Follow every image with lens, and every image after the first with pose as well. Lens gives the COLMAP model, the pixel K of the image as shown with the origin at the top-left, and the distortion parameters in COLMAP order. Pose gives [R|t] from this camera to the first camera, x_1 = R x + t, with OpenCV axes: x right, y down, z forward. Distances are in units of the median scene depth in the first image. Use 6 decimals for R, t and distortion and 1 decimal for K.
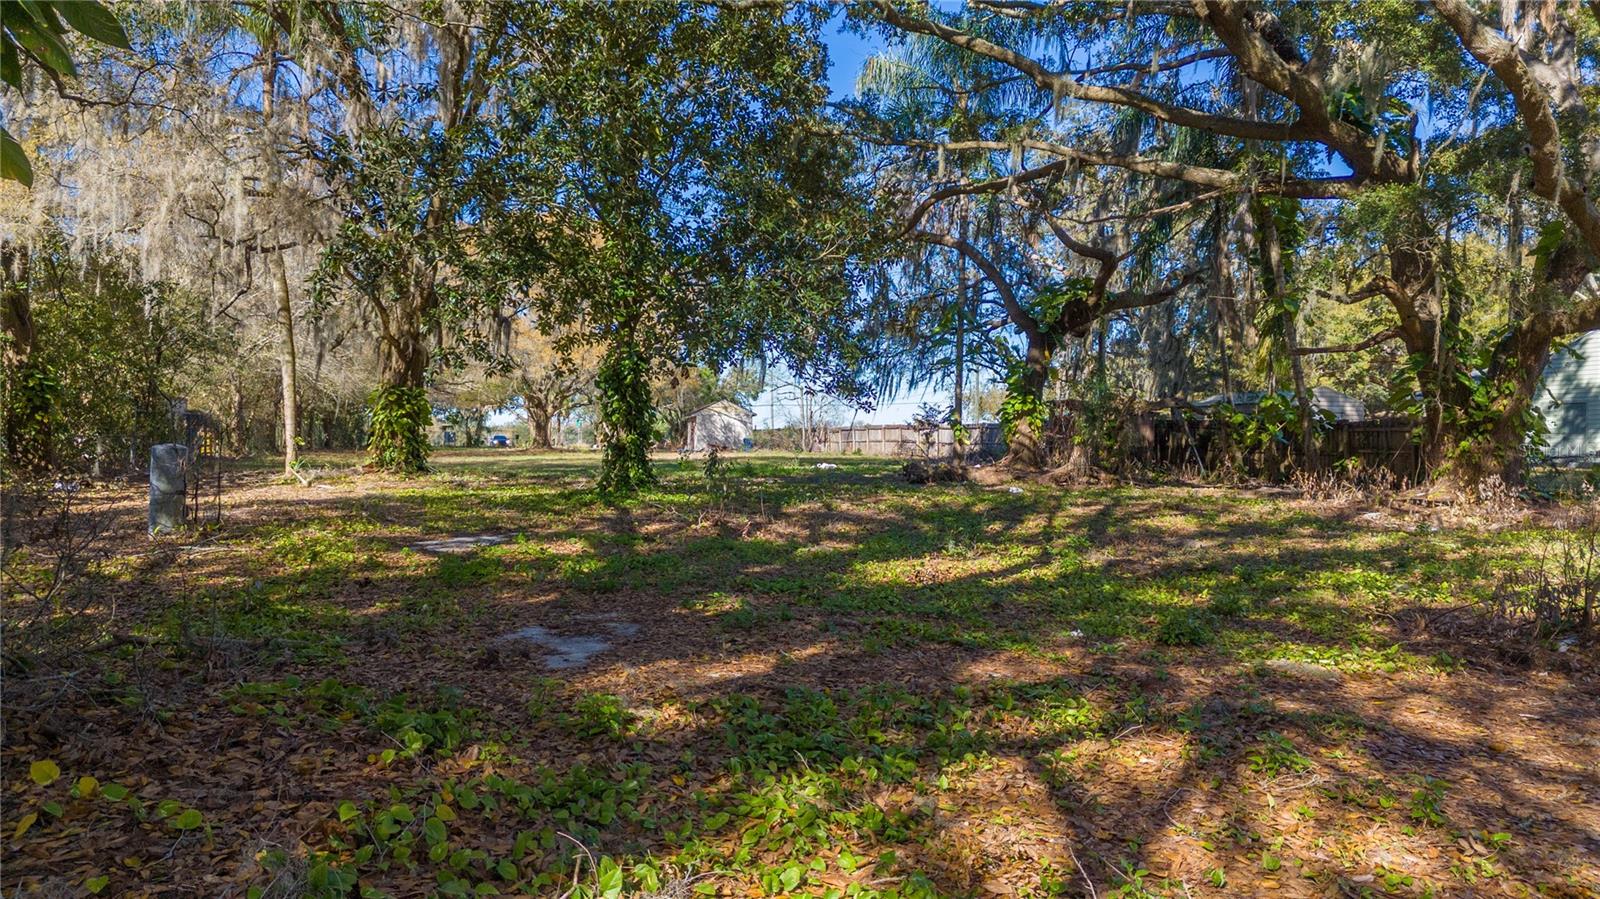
lens RADIAL K [[1088.3, 0, 800.0], [0, 1088.3, 449.5], [0, 0, 1]] dist [0.071881, -0.071894]
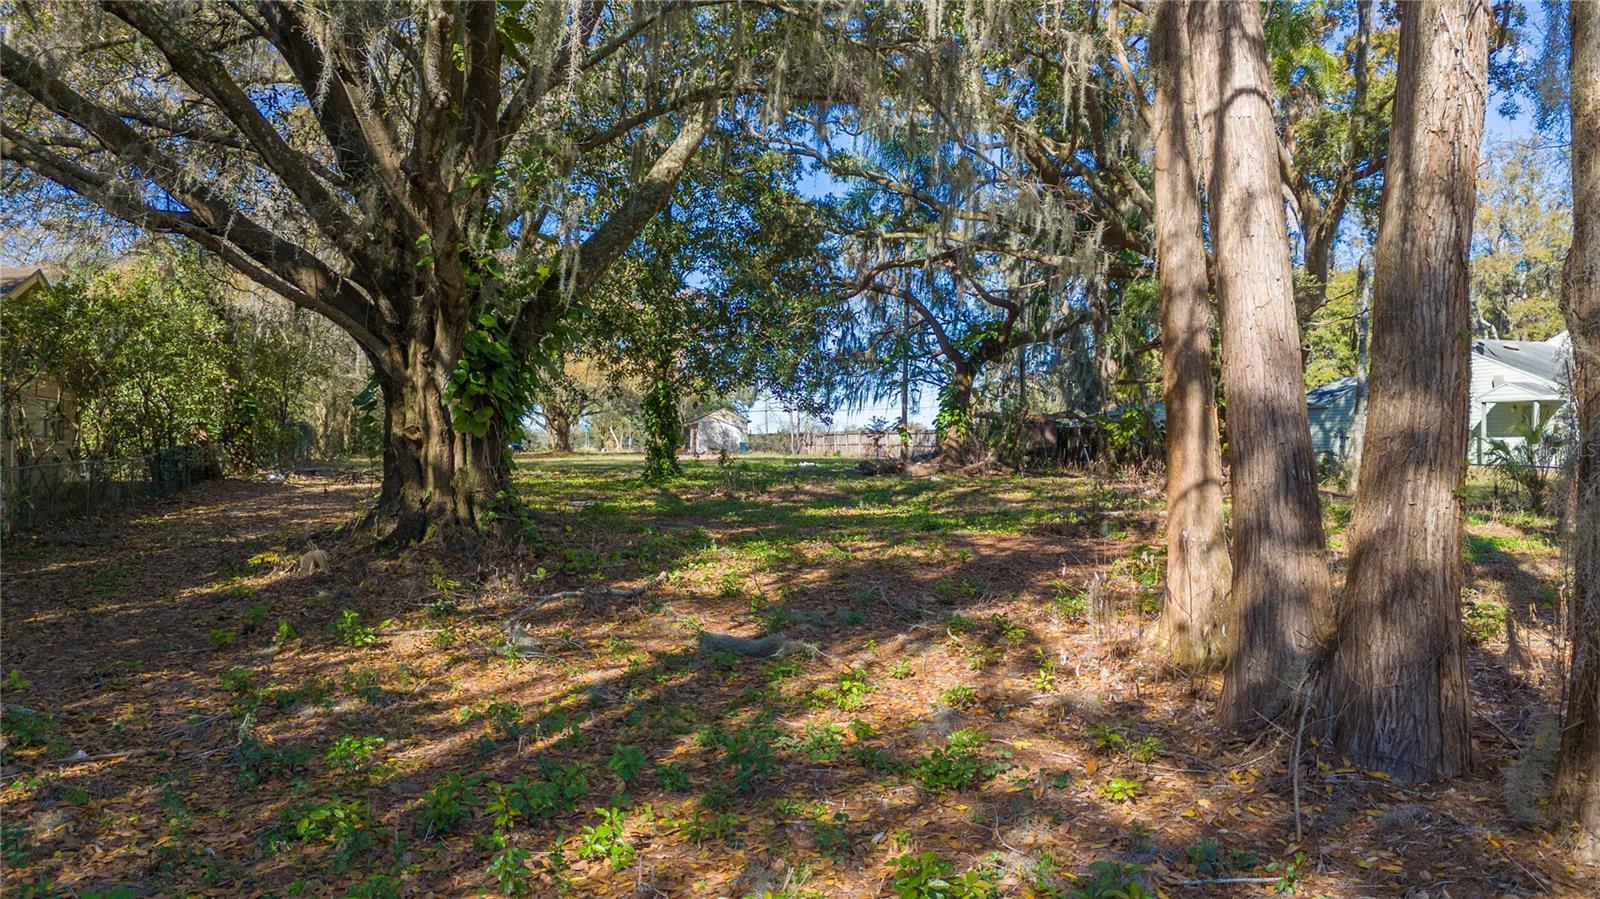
lens RADIAL K [[1088.3, 0, 800.0], [0, 1088.3, 449.5], [0, 0, 1]] dist [0.071881, -0.071894]
pose [[0.999986, -0.003432, 0.004124, 0.014812], [0.003446, 0.999988, -0.003388, 0.002917], [-0.004112, 0.003402, 0.999986, -0.325446]]
